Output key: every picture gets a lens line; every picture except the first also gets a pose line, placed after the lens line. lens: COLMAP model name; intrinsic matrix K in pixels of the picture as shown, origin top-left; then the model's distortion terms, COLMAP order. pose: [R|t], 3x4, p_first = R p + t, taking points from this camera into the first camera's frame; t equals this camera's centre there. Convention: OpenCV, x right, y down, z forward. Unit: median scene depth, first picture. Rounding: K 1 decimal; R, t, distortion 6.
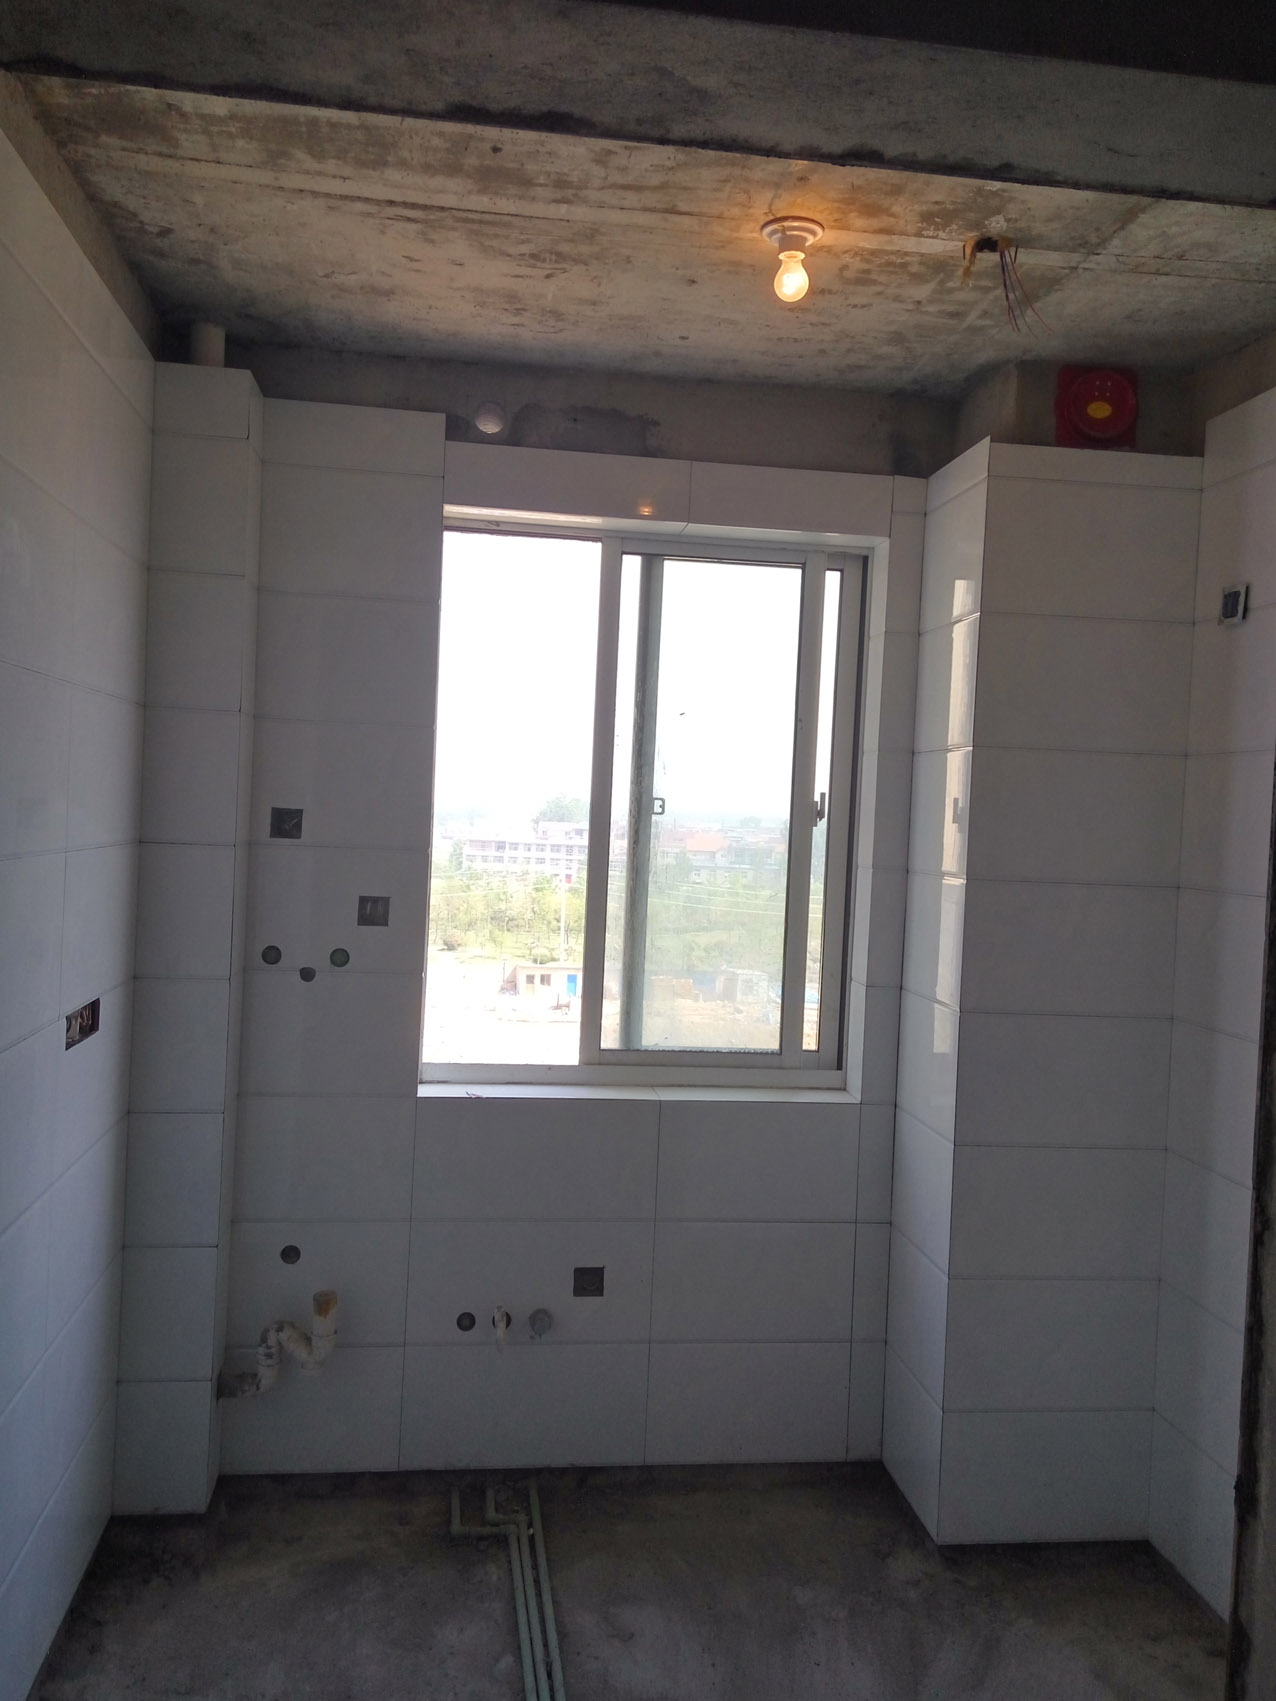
lens RADIAL K [[1360.1, 0, 635.4], [0, 1360.1, 852.2], [0, 0, 1]] dist [0.068906, -0.084963]
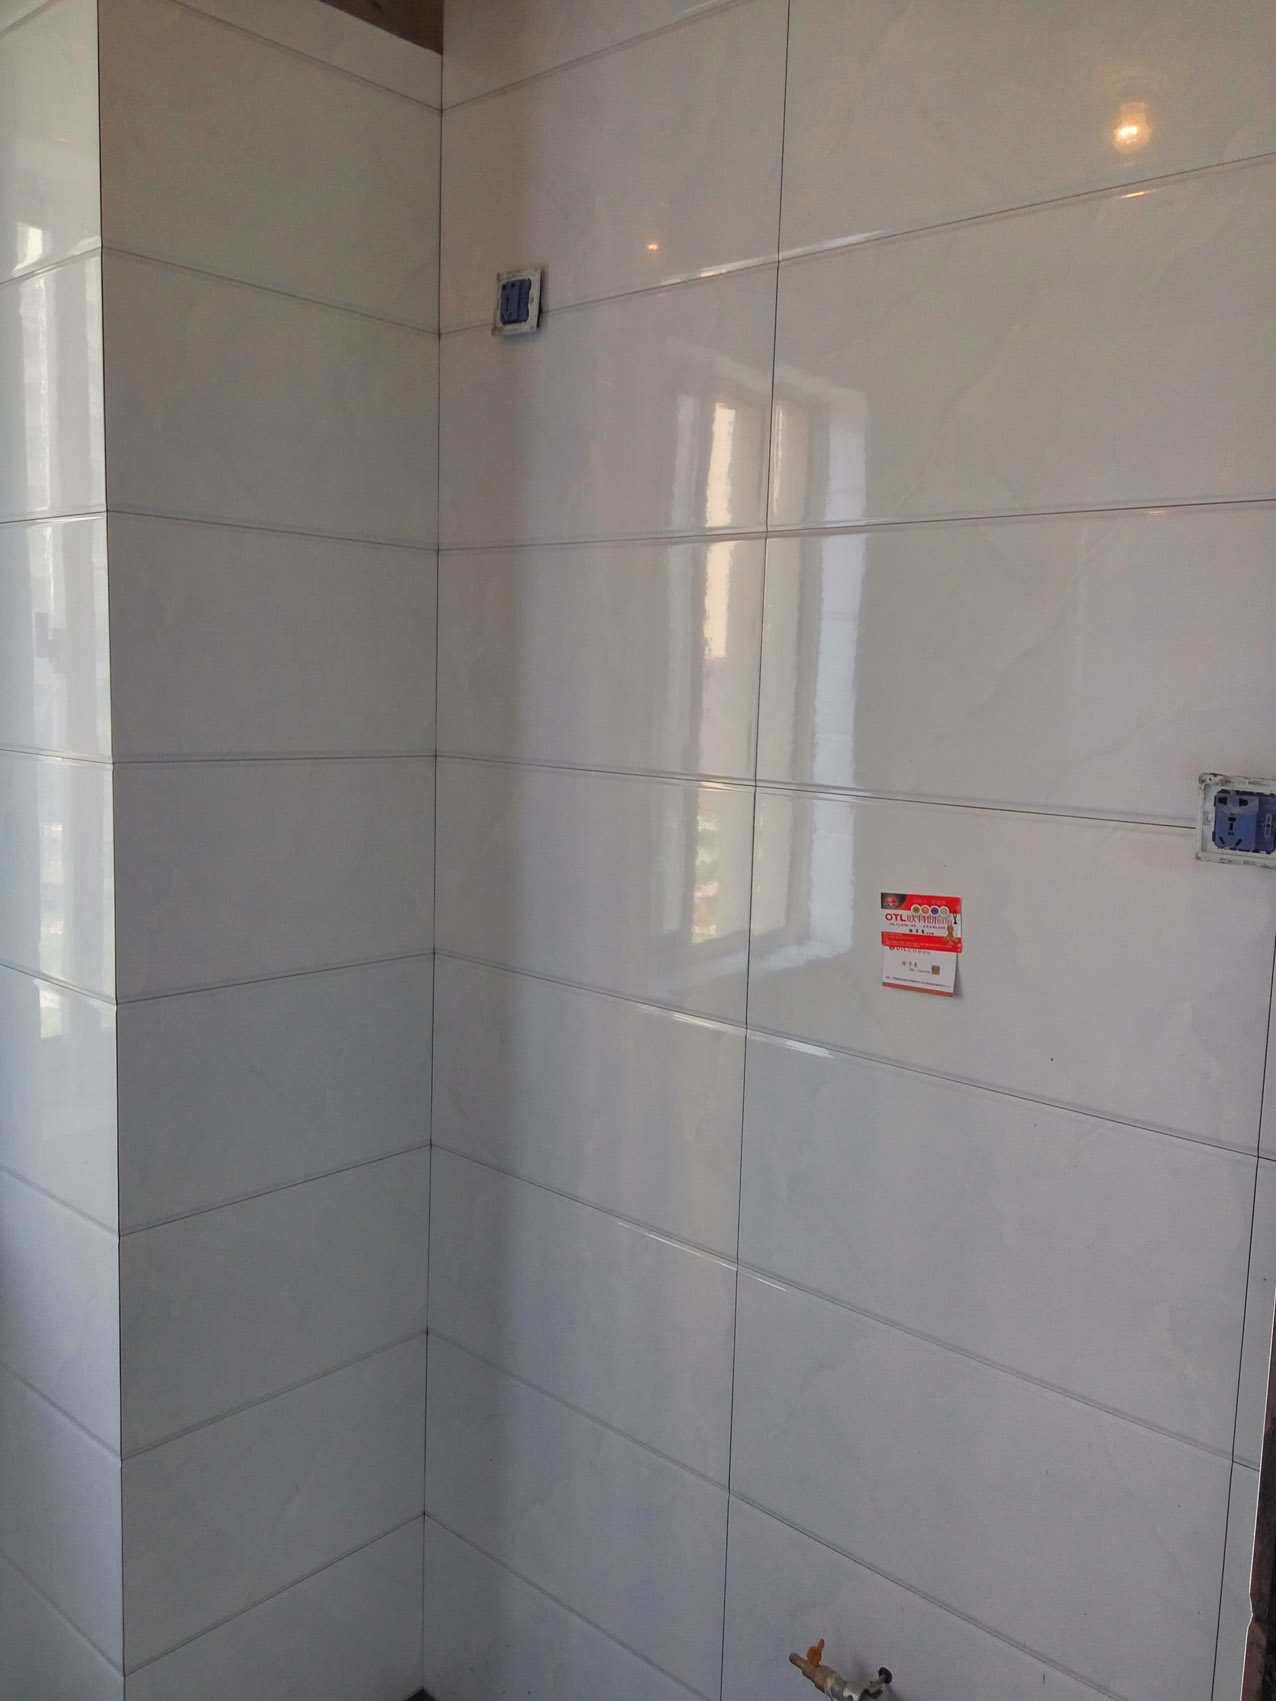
lens RADIAL K [[1360.1, 0, 634.4], [0, 1360.1, 860.1], [0, 0, 1]] dist [0.068906, -0.084963]
pose [[0.758044, -0.099642, 0.644547, 0.046651], [0.015706, 0.990763, 0.134691, -0.011817], [-0.652015, -0.091978, 0.752607, 0.468330]]
